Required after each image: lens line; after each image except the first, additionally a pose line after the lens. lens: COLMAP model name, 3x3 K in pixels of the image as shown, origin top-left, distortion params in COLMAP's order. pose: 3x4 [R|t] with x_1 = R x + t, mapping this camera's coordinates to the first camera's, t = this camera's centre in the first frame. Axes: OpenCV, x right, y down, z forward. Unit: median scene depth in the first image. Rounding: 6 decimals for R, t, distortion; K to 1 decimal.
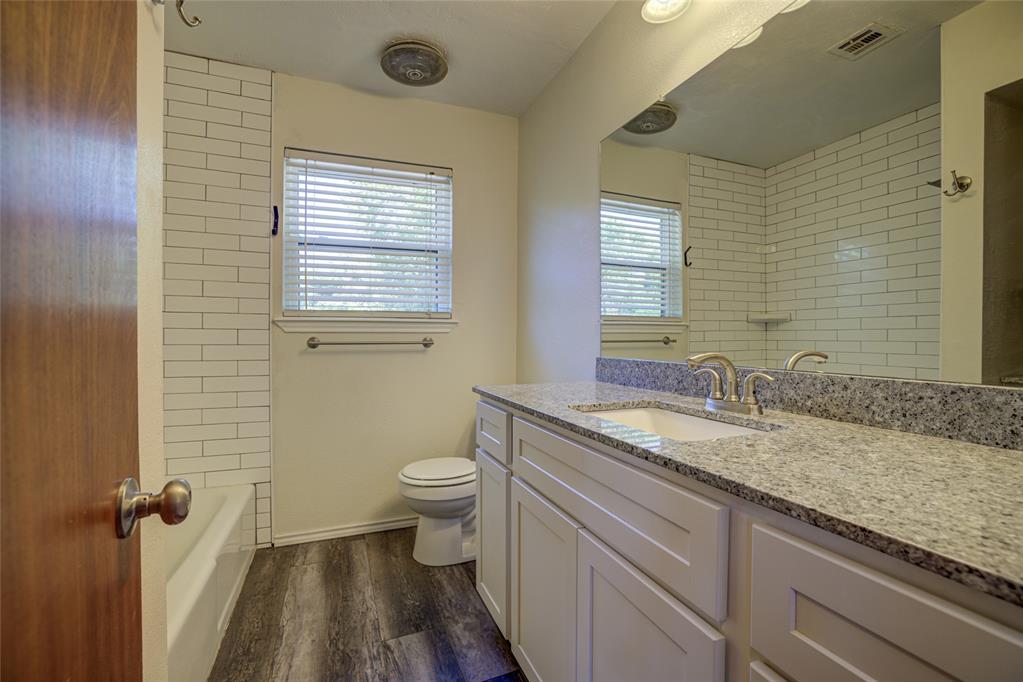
lens RADIAL K [[441.1, 0, 514.2], [0, 441.1, 343.3], [0, 0, 1]] dist [-0.040676, 0.005420]
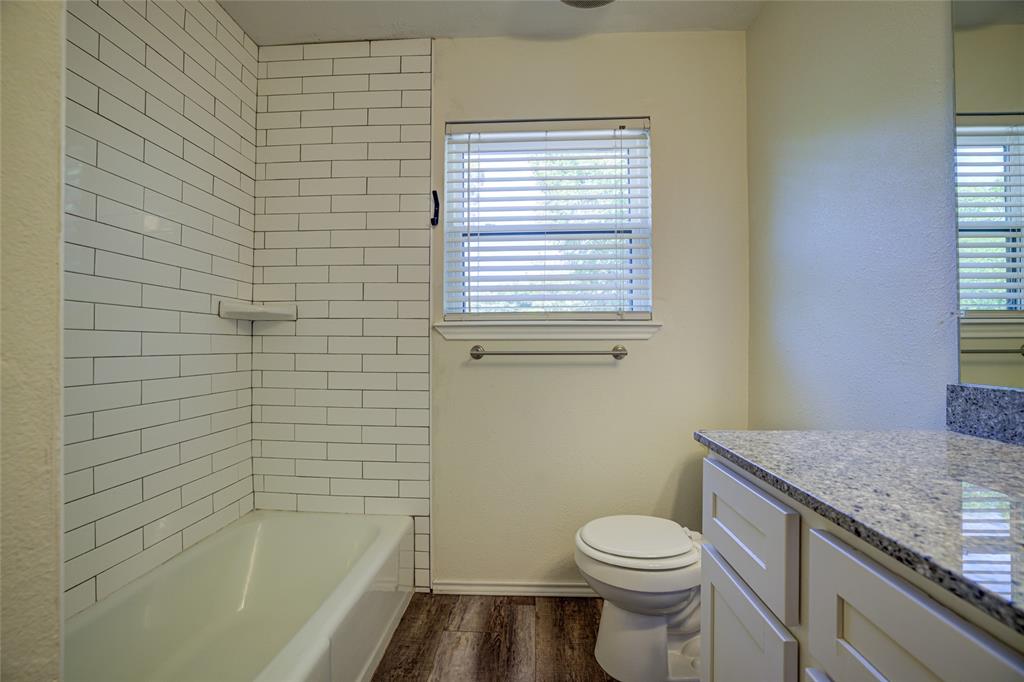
lens RADIAL K [[441.5, 0, 509.5], [0, 441.5, 338.2], [0, 0, 1]] dist [-0.040676, 0.005420]
pose [[0.902614, -0.008530, -0.430367, -0.048719], [-0.003961, 0.999597, -0.028120, -0.004925], [0.430433, 0.027086, 0.902216, 0.283343]]
